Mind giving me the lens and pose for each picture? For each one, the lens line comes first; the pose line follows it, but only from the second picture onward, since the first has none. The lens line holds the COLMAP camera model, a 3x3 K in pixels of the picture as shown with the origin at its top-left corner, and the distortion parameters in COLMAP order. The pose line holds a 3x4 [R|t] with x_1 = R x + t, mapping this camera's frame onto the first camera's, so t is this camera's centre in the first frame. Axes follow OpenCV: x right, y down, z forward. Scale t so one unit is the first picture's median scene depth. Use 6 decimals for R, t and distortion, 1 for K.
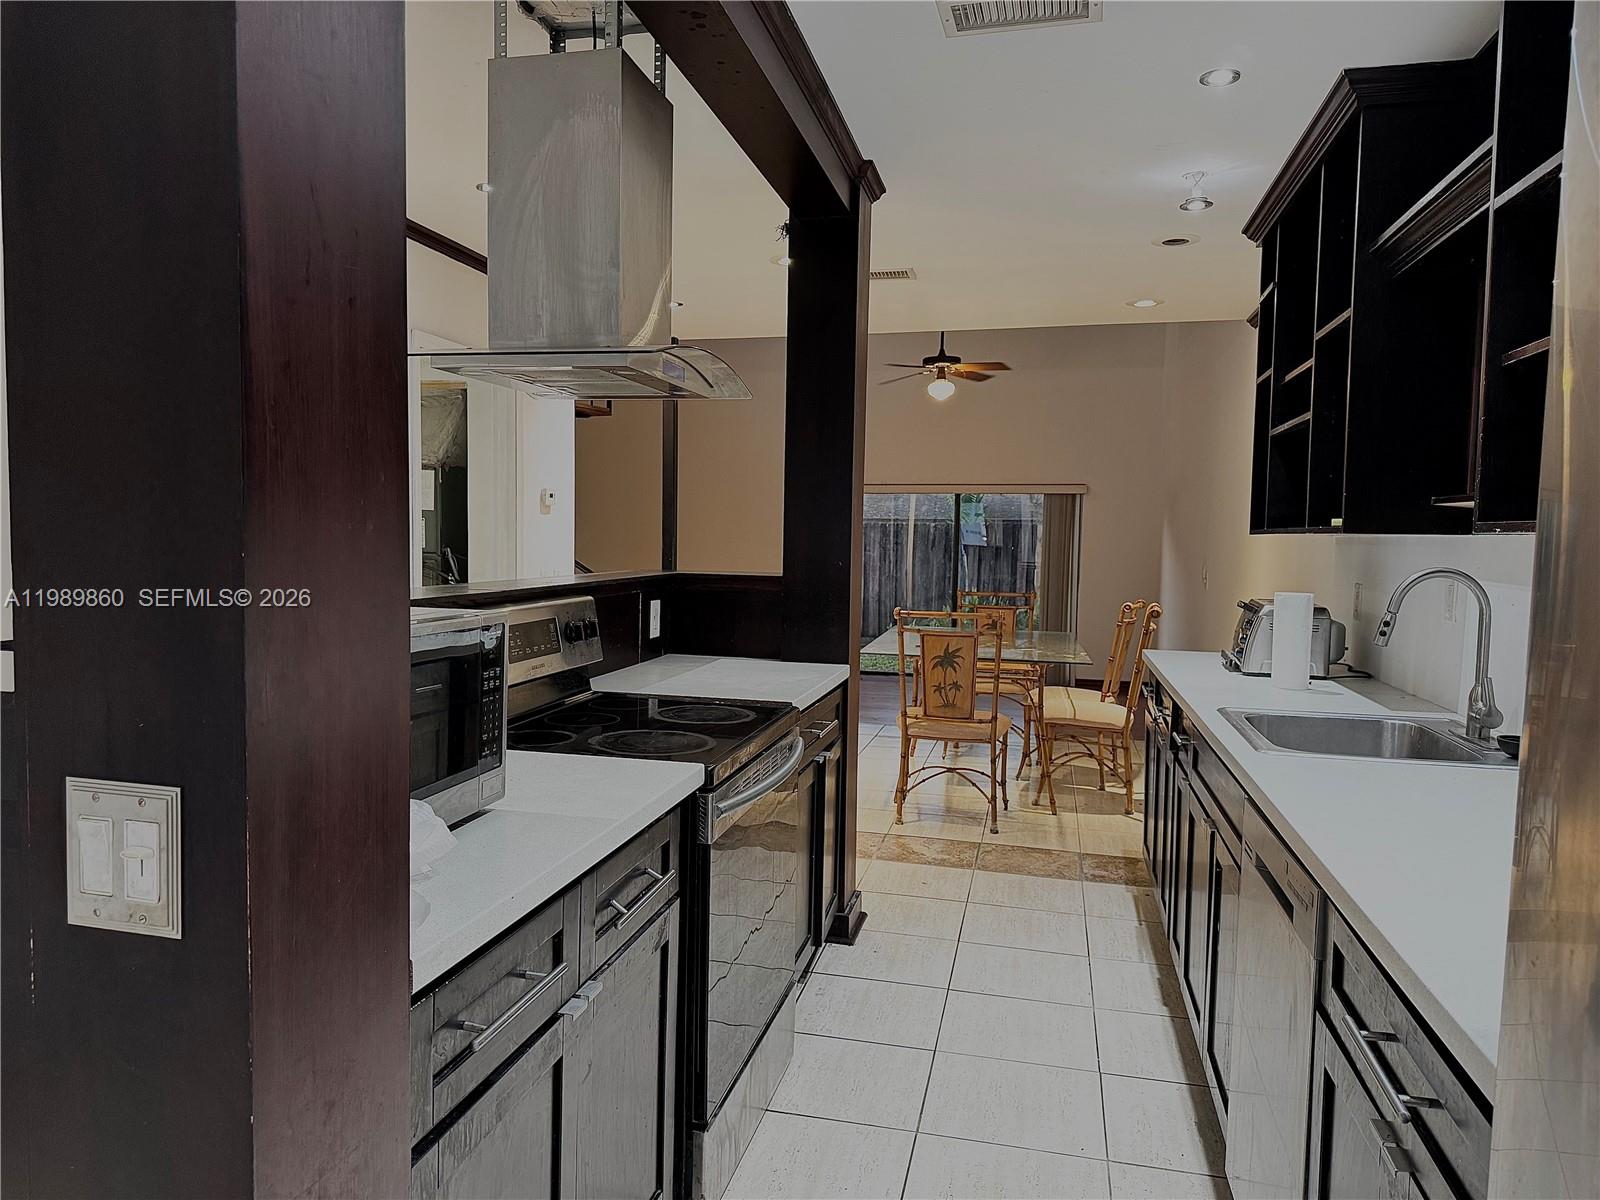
lens RADIAL K [[1135.6, 0, 796.7], [0, 1135.6, 598.8], [0, 0, 1]] dist [0.029470, -0.024890]
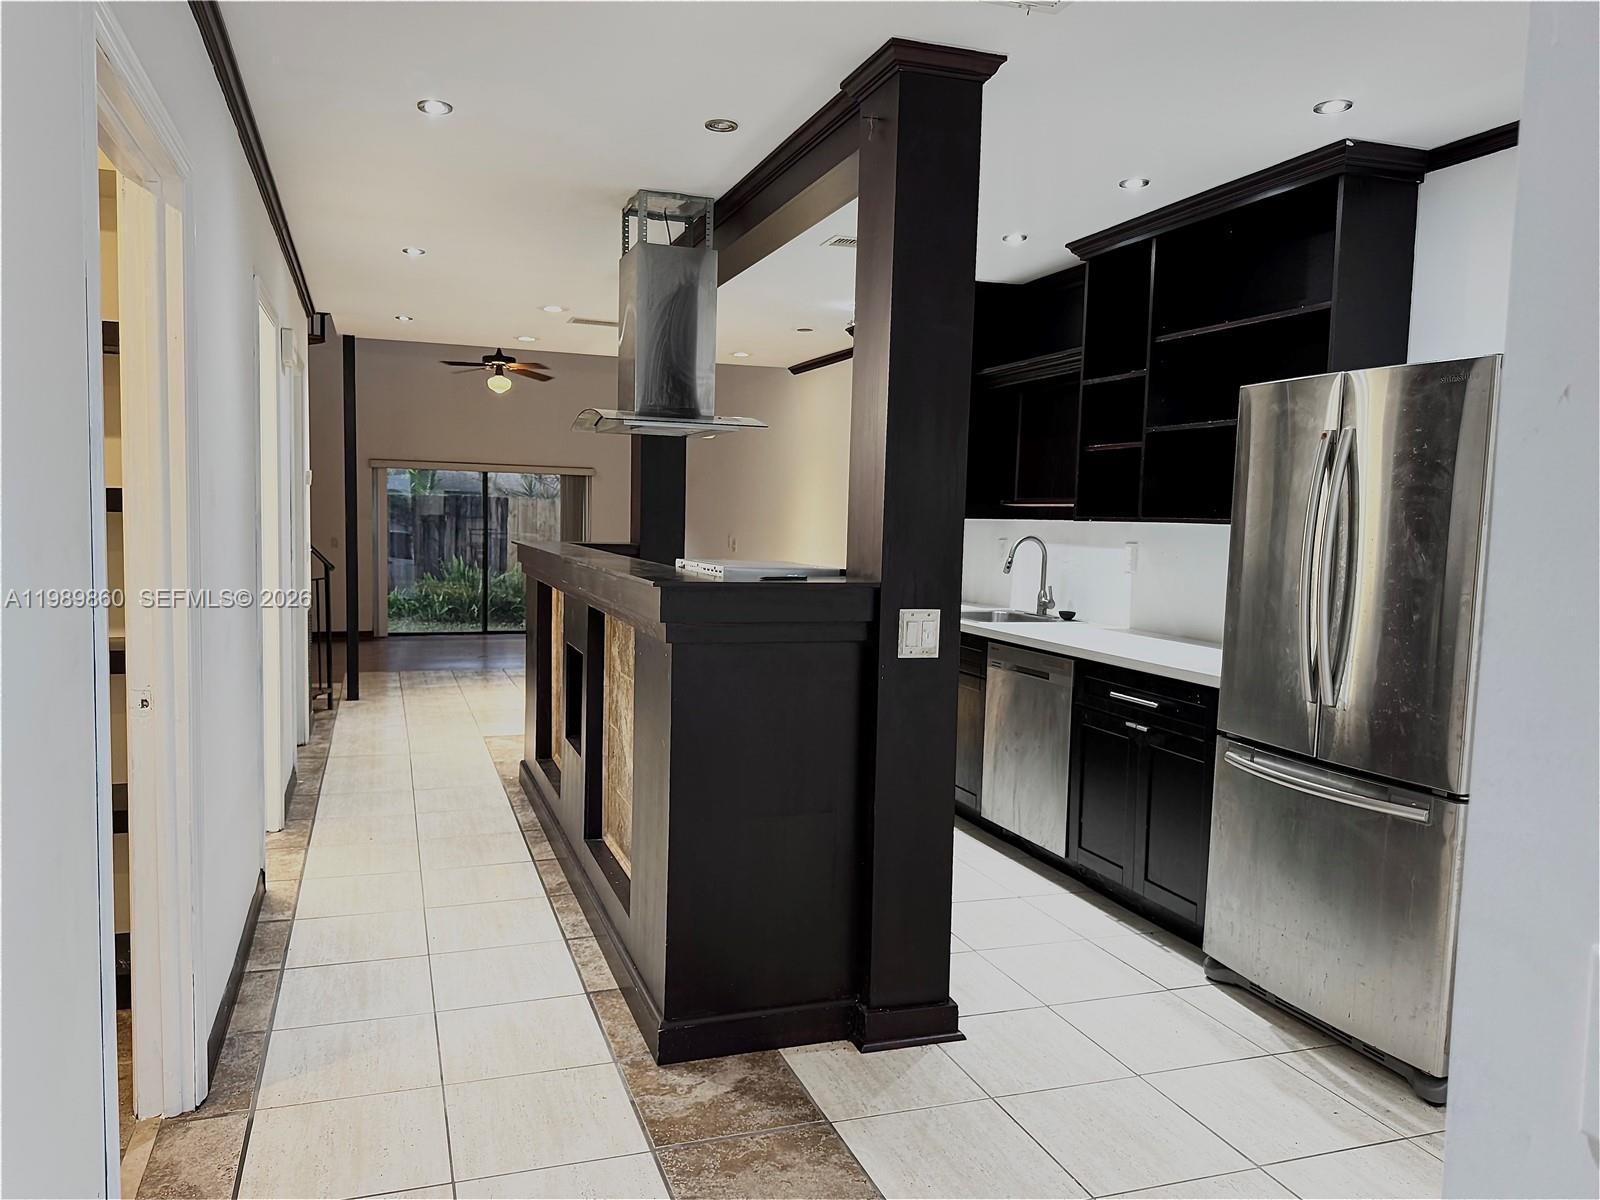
lens RADIAL K [[1135.6, 0, 799.6], [0, 1135.6, 616.2], [0, 0, 1]] dist [0.029470, -0.024890]
pose [[0.841756, -0.046396, 0.537860, -0.248186], [0.024499, 0.998557, 0.047795, 0.002326], [-0.539301, -0.027055, 0.841678, -0.139190]]
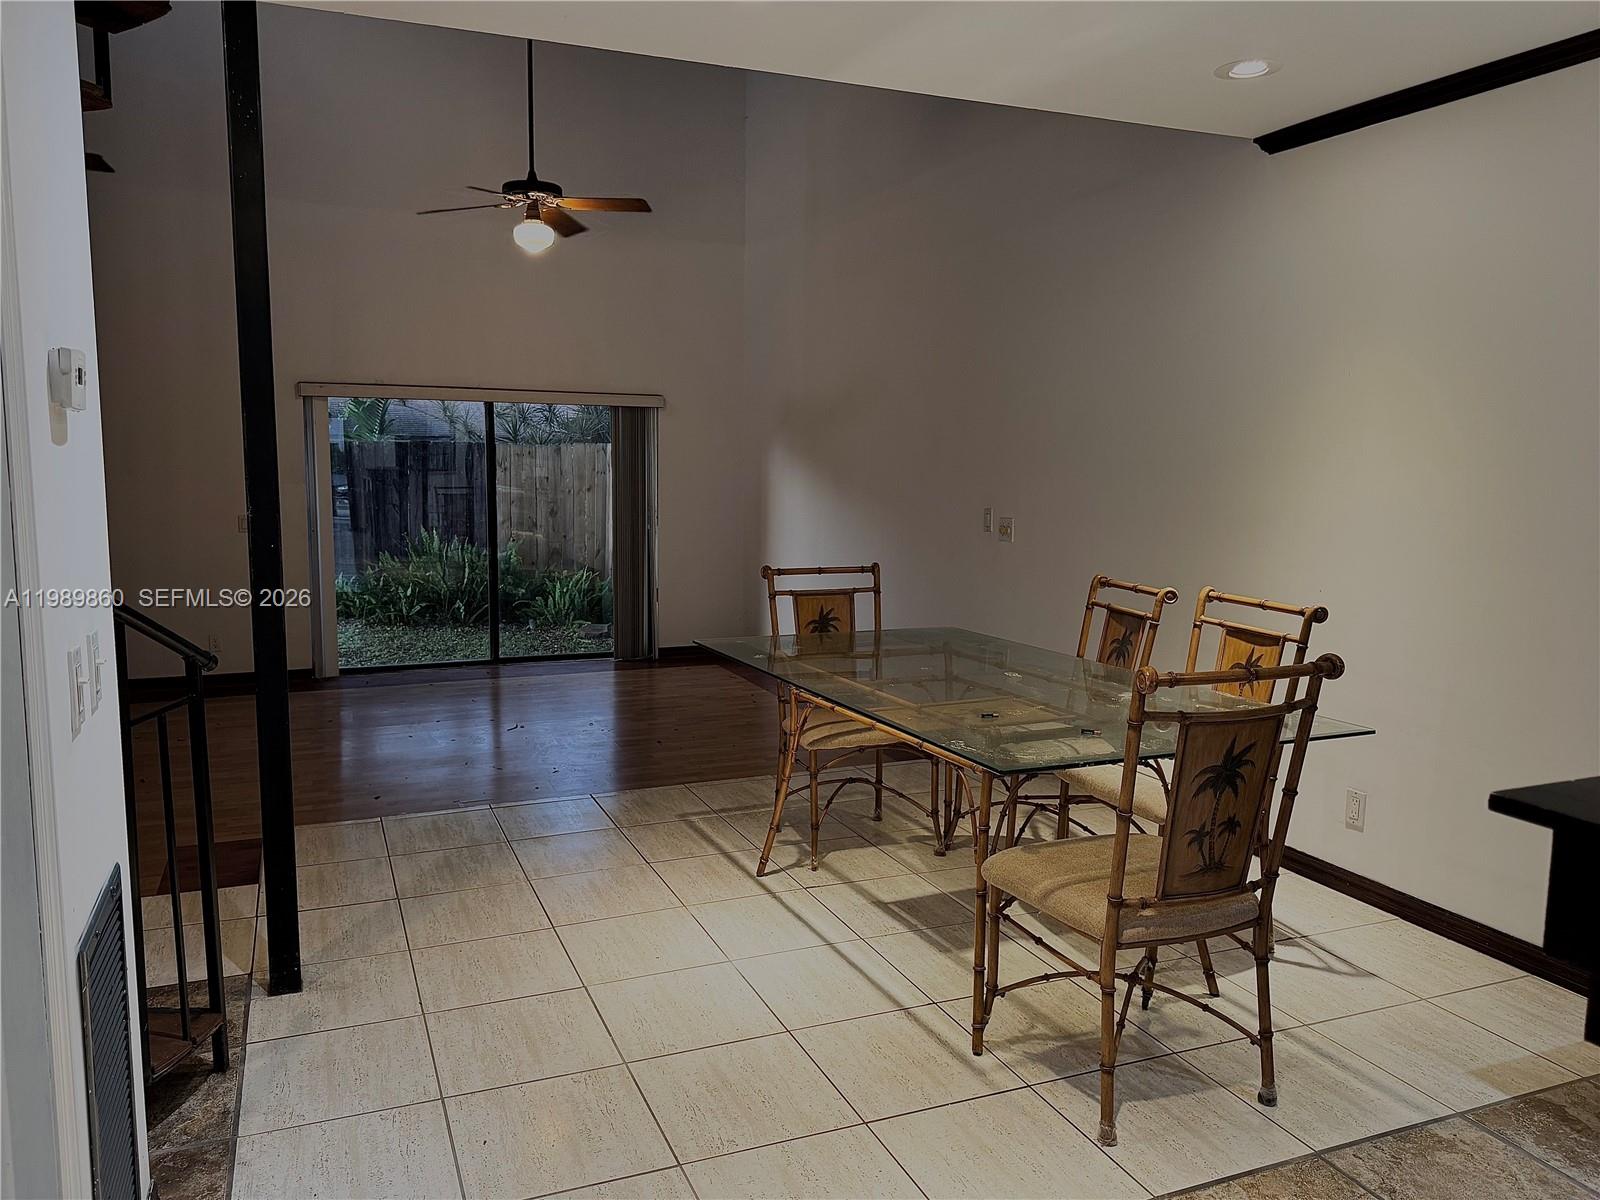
lens RADIAL K [[1135.6, 0, 787.0], [0, 1135.6, 607.3], [0, 0, 1]] dist [0.029470, -0.024890]
pose [[0.815927, -0.084014, 0.572018, -0.138429], [0.038674, 0.995101, 0.090989, -0.031122], [-0.576860, -0.052118, 0.815179, 0.394141]]
